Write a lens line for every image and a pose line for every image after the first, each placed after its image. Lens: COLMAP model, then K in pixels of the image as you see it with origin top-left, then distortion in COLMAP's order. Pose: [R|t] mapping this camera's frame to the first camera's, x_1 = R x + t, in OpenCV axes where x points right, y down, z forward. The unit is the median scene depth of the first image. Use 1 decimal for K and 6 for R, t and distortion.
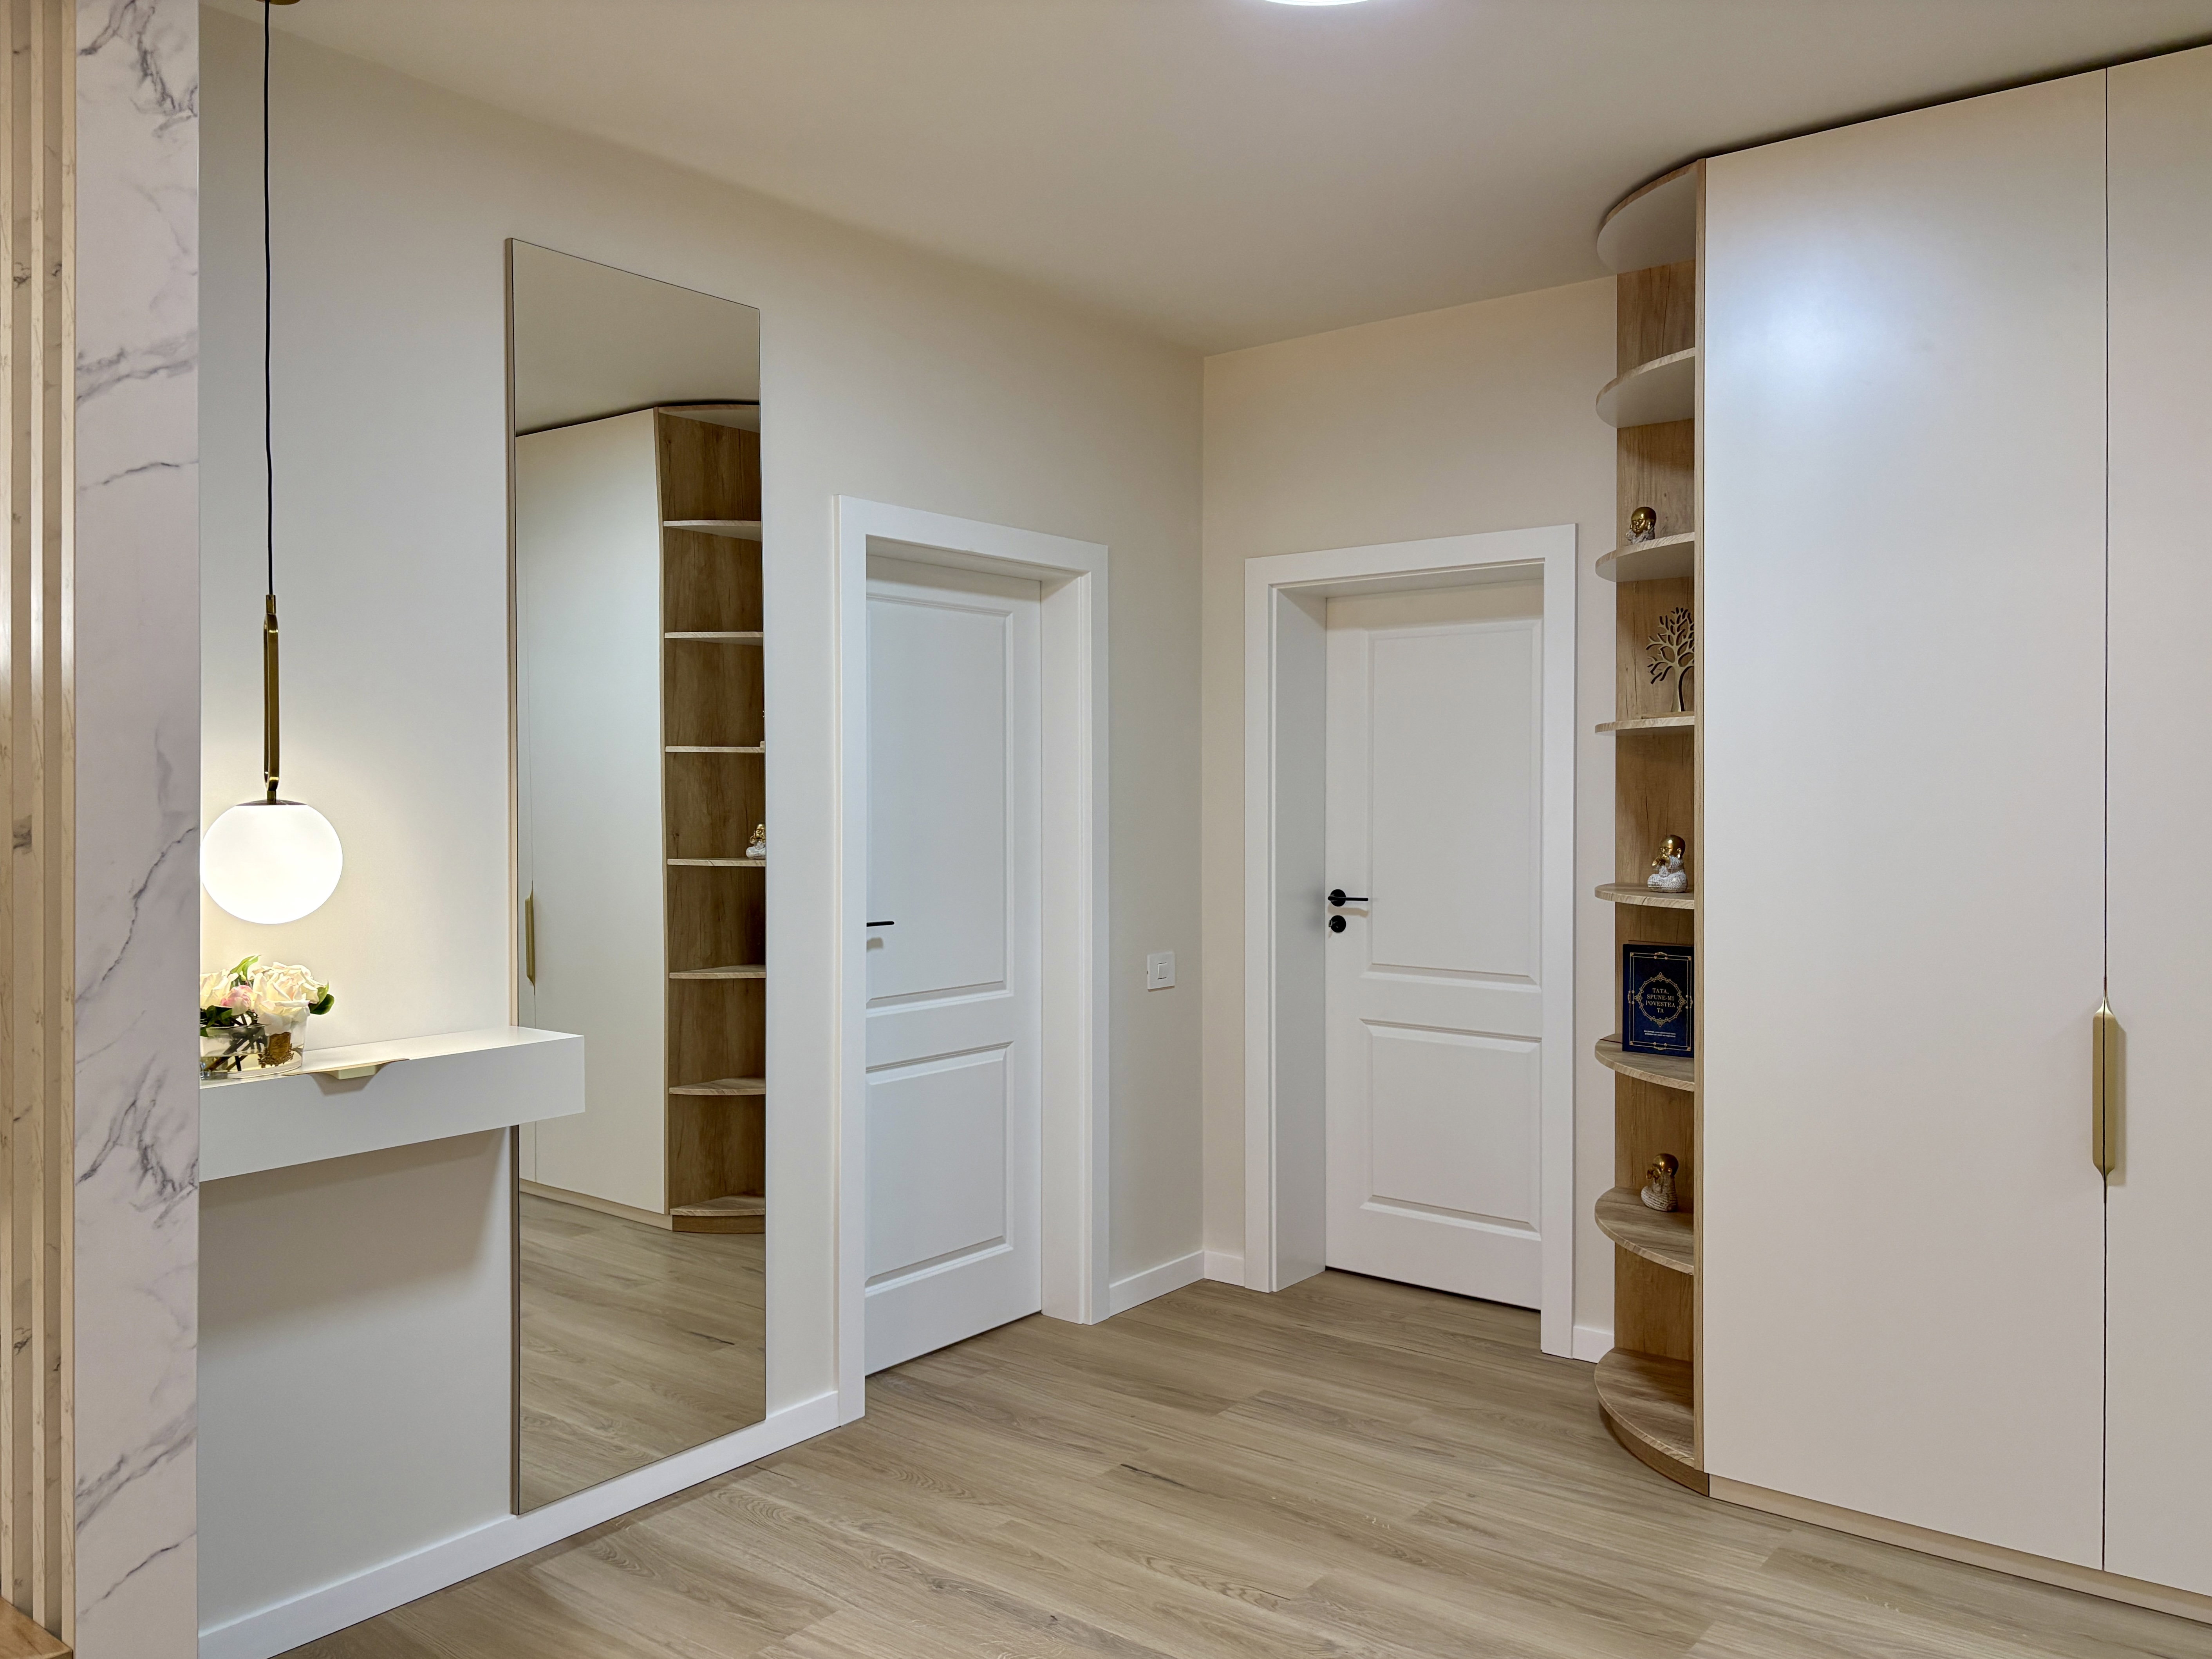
lens RADIAL K [[1654.6, 0, 1108.6], [0, 1654.6, 878.2], [0, 0, 1]] dist [0.040545, -0.042653]
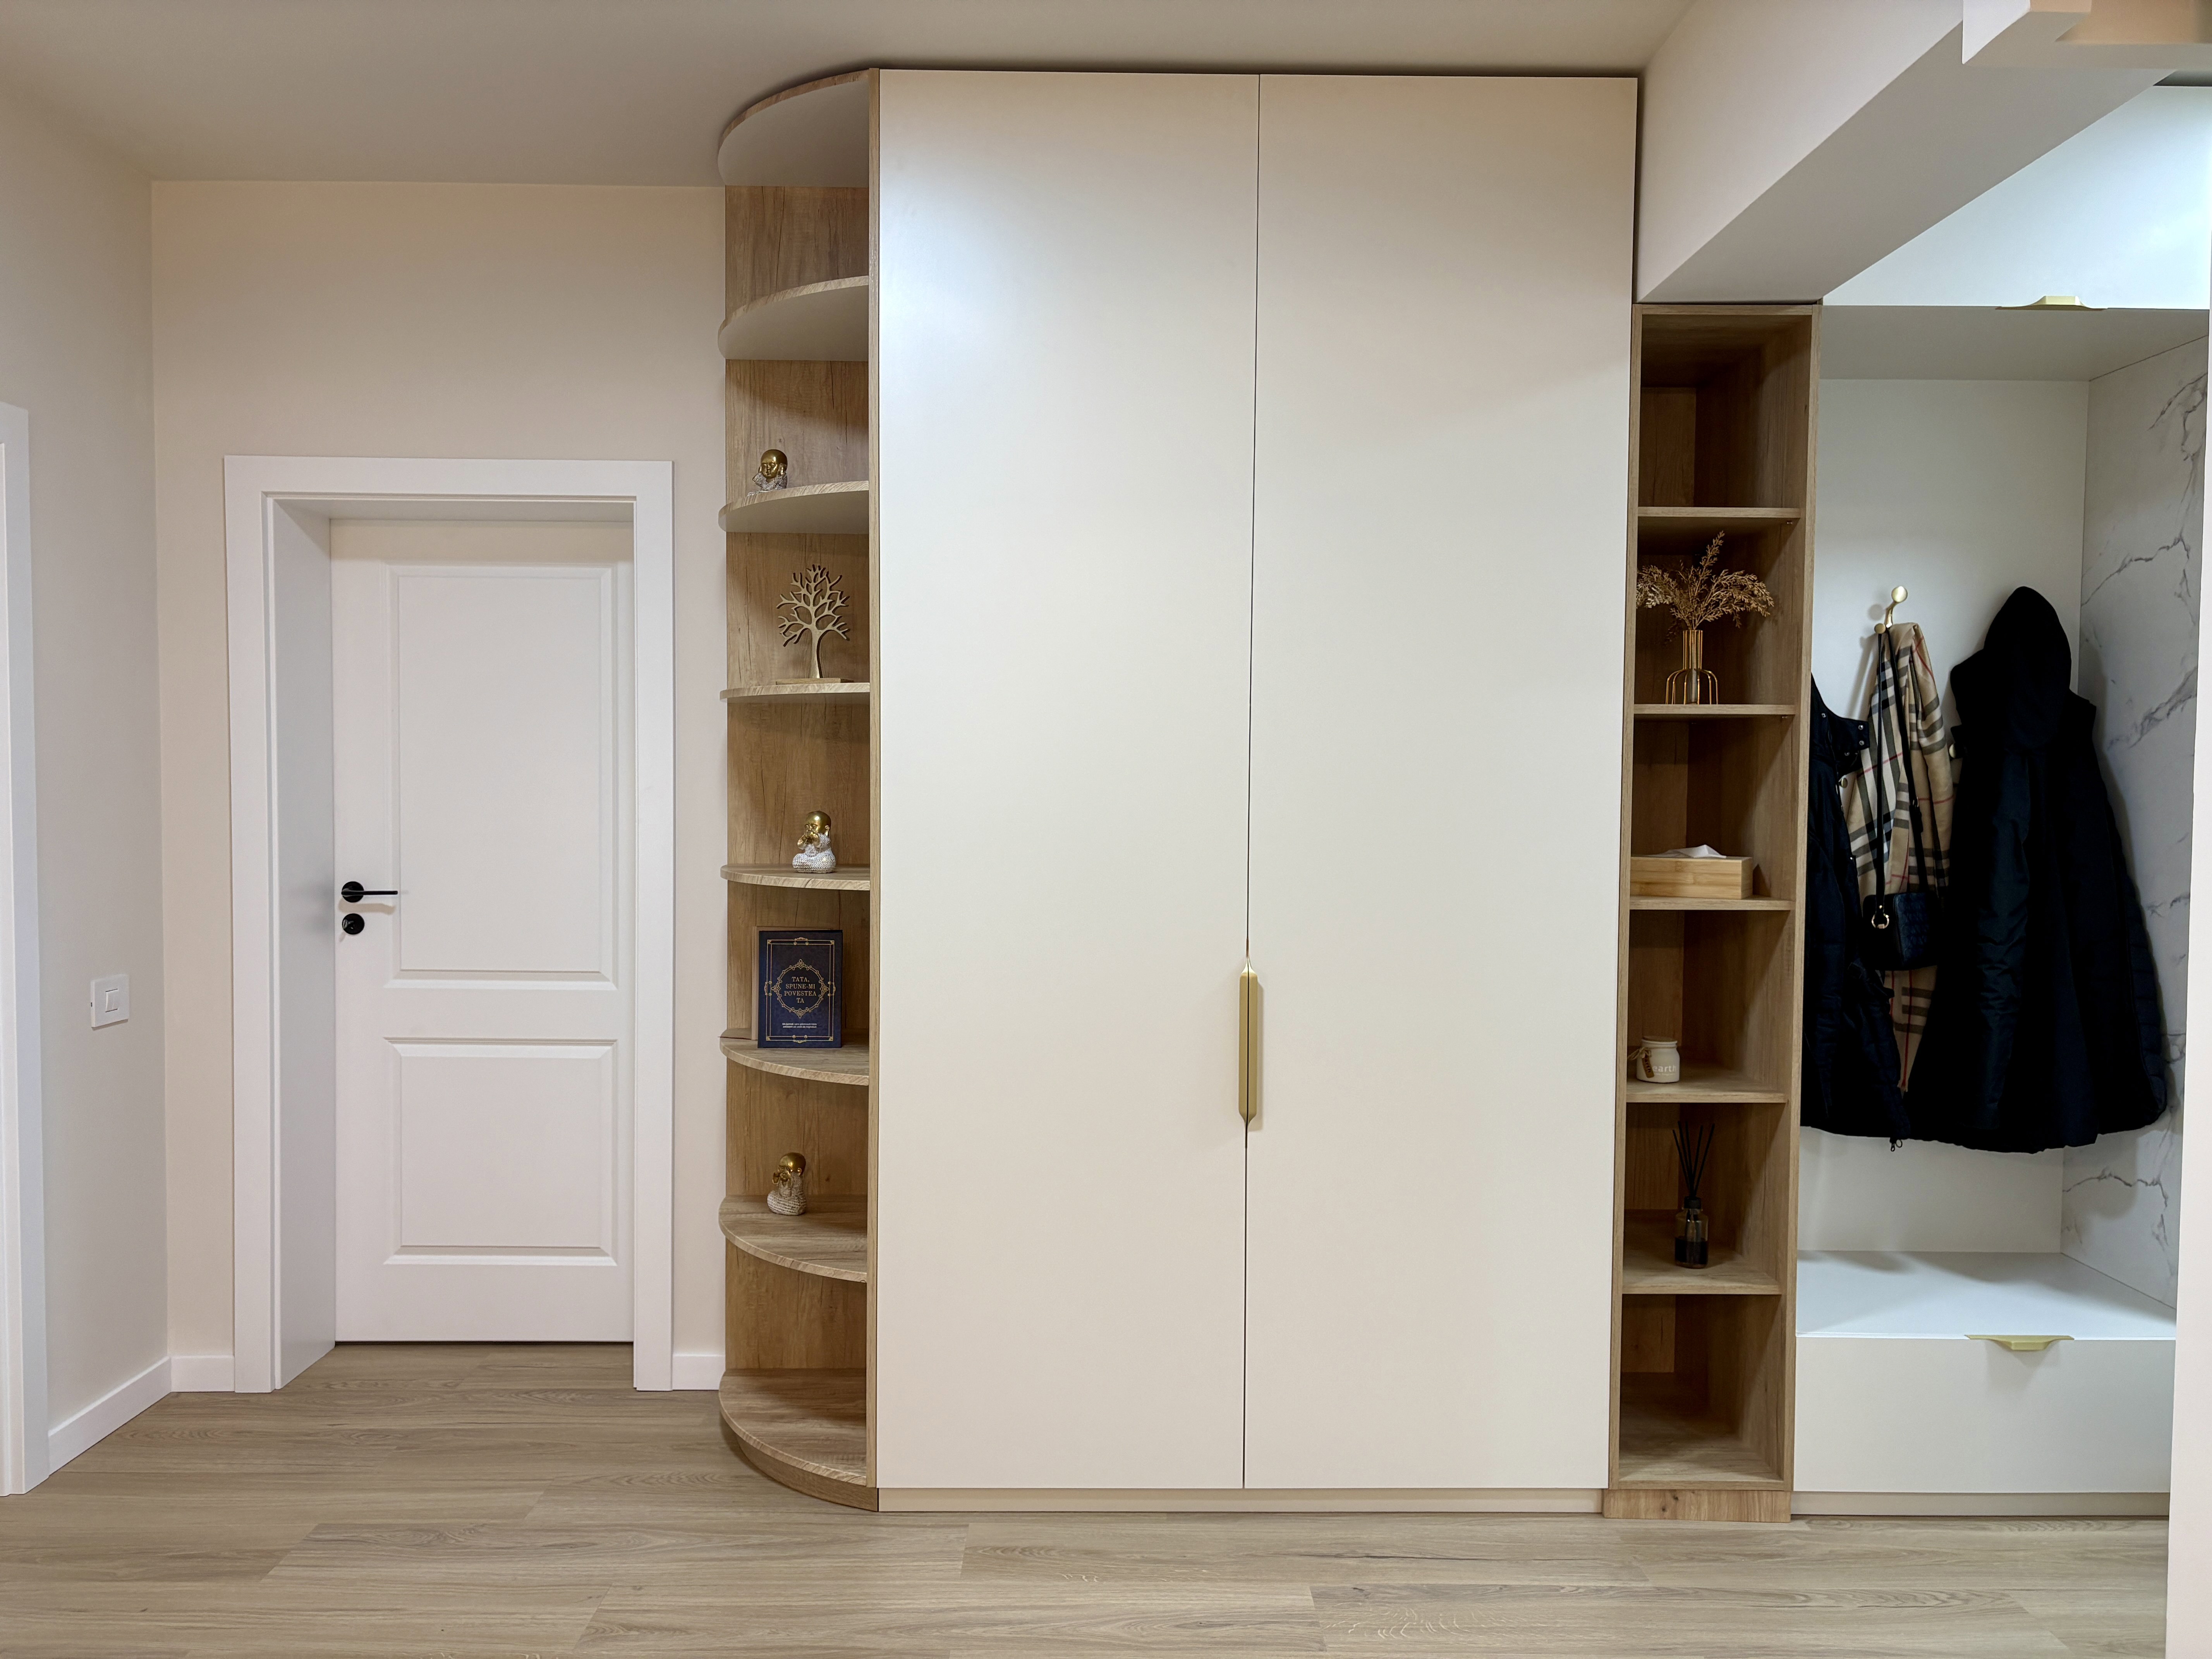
lens RADIAL K [[1654.6, 0, 1108.6], [0, 1654.6, 878.2], [0, 0, 1]] dist [0.040545, -0.042653]
pose [[0.785465, -0.034048, 0.617969, -0.097029], [0.025947, 0.999419, 0.022084, -0.004224], [-0.618362, -0.001312, 0.785892, 0.162236]]
